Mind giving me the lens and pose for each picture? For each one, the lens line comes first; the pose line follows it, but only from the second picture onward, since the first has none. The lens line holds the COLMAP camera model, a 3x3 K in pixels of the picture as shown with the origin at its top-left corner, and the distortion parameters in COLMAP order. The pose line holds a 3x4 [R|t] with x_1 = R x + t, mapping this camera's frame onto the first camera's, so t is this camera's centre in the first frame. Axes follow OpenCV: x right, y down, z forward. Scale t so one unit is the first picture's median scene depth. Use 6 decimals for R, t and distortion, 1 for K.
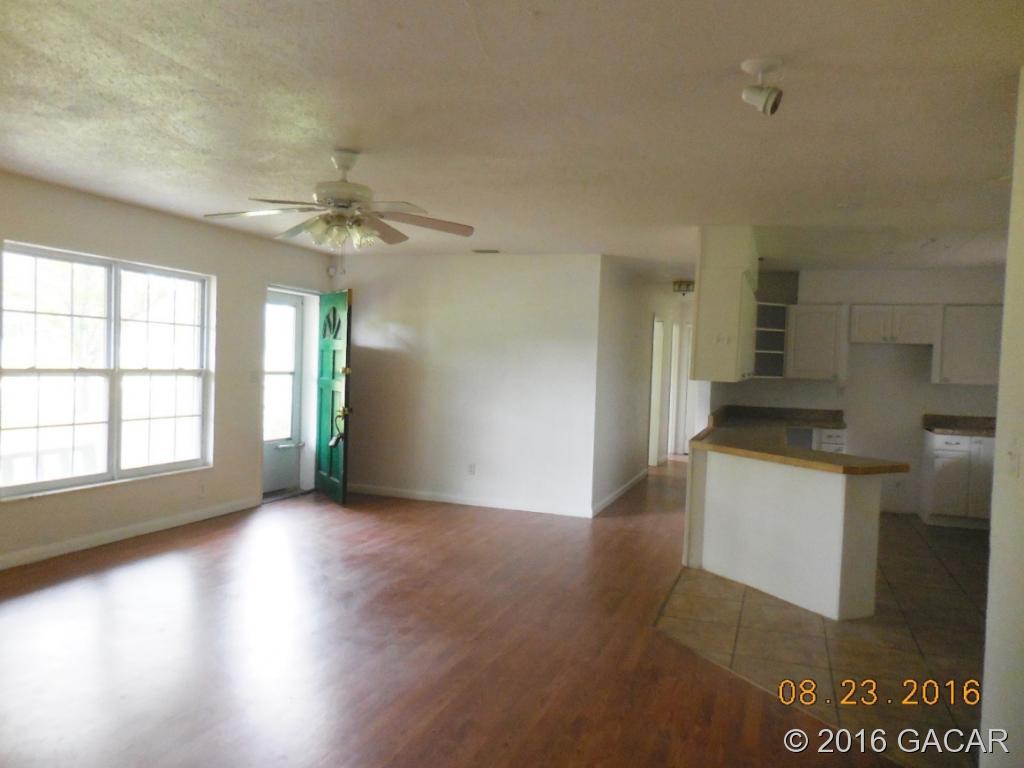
lens RADIAL K [[766.1, 0, 514.9], [0, 766.1, 406.0], [0, 0, 1]] dist [-0.001214, 0.000552]
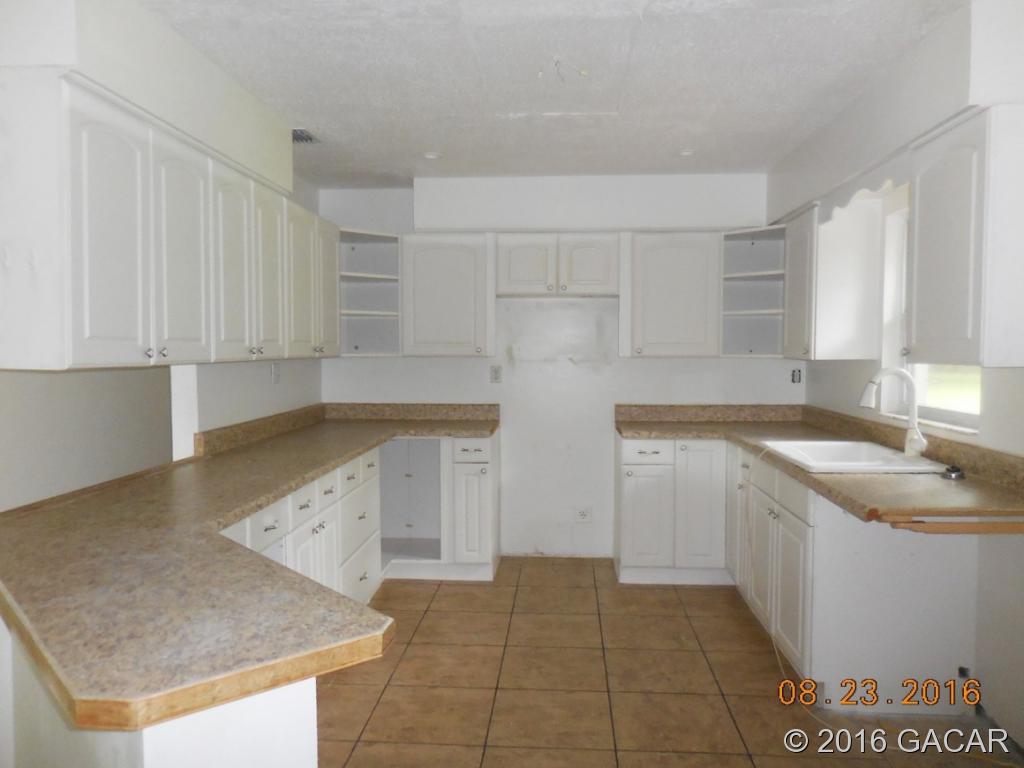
lens RADIAL K [[766.1, 0, 514.9], [0, 766.1, 406.0], [0, 0, 1]] dist [-0.001214, 0.000552]
pose [[0.960885, -0.050837, 0.272242, 0.289120], [0.045813, 0.998643, 0.024781, -0.008703], [-0.273132, -0.011340, 0.961910, 0.417083]]
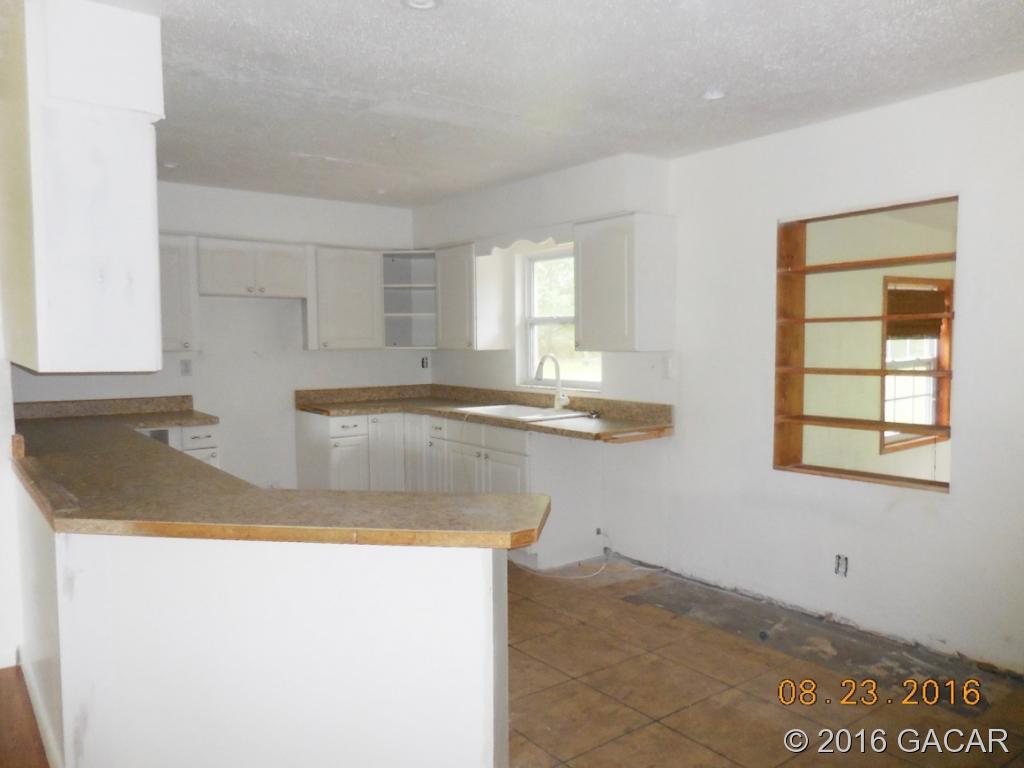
lens RADIAL K [[766.1, 0, 514.9], [0, 766.1, 406.0], [0, 0, 1]] dist [-0.001214, 0.000552]
pose [[0.544206, -0.105312, 0.832316, 0.021994], [0.070288, 0.994325, 0.079853, -0.020550], [-0.836002, 0.015045, 0.548520, 0.420423]]
